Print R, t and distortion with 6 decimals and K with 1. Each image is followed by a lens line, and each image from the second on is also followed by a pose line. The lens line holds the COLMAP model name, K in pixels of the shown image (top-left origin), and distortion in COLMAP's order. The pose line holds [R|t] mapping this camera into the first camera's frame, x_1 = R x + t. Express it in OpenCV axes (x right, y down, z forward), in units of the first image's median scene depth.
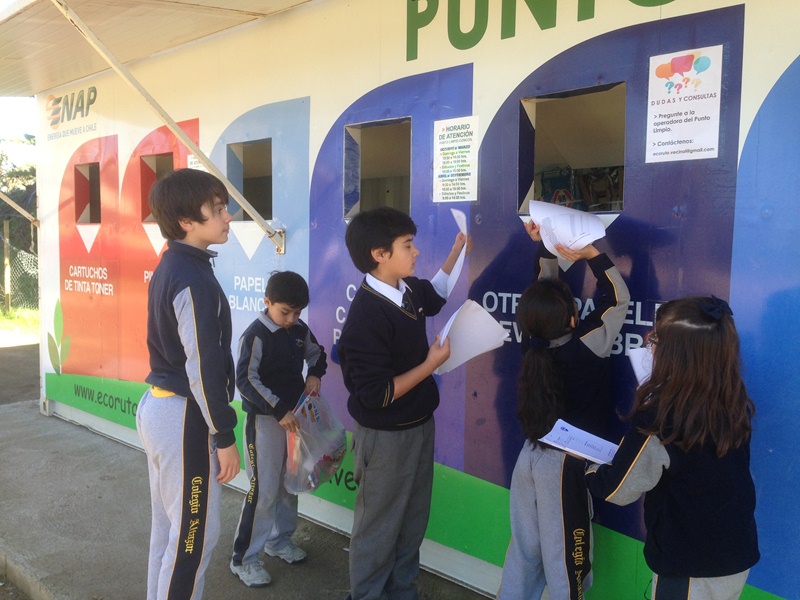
lens RADIAL K [[767.7, 0, 391.8], [0, 767.7, 284.9], [0, 0, 1]] dist [0.061457, 0.000000]
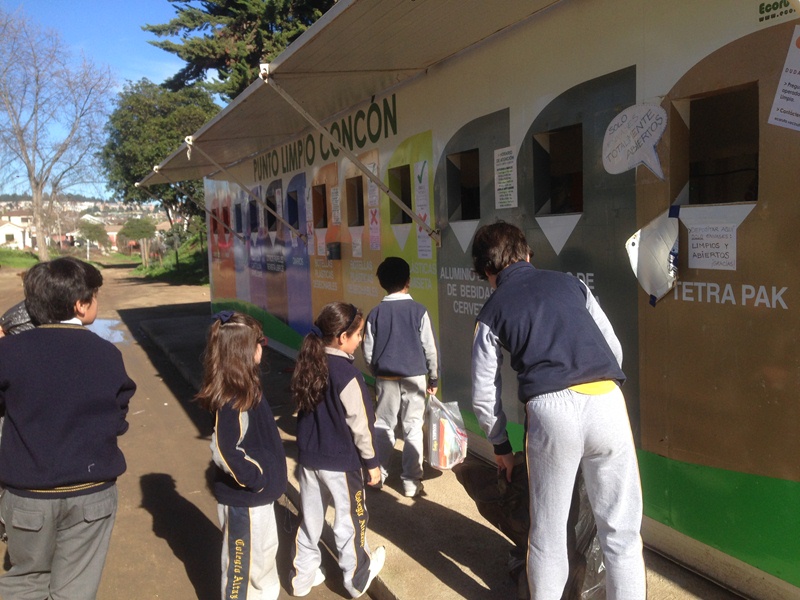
lens RADIAL K [[751.9, 0, 416.3], [0, 751.9, 301.7], [0, 0, 1]] dist [0.074263, 0.000000]
pose [[0.937144, -0.006888, -0.348875, 1.665892], [0.021398, 0.999058, 0.037754, 0.090405], [0.348286, -0.042846, 0.936409, -1.621237]]
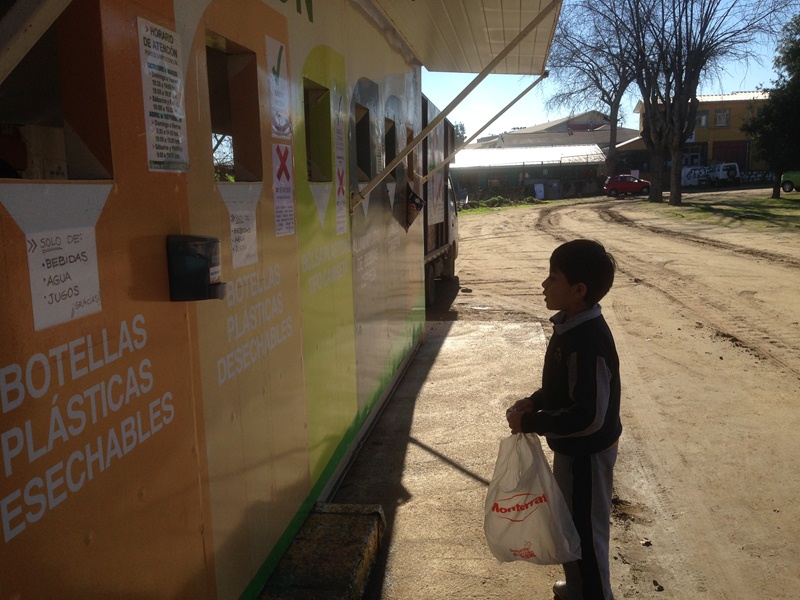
lens RADIAL K [[751.9, 0, 401.1], [0, 751.9, 297.9], [0, 0, 1]] dist [0.074263, 0.000000]
pose [[-0.595671, -0.109624, 0.795712, 0.138195], [0.067508, 0.980305, 0.185592, -0.052662], [-0.800386, 0.164269, -0.576539, 0.519553]]
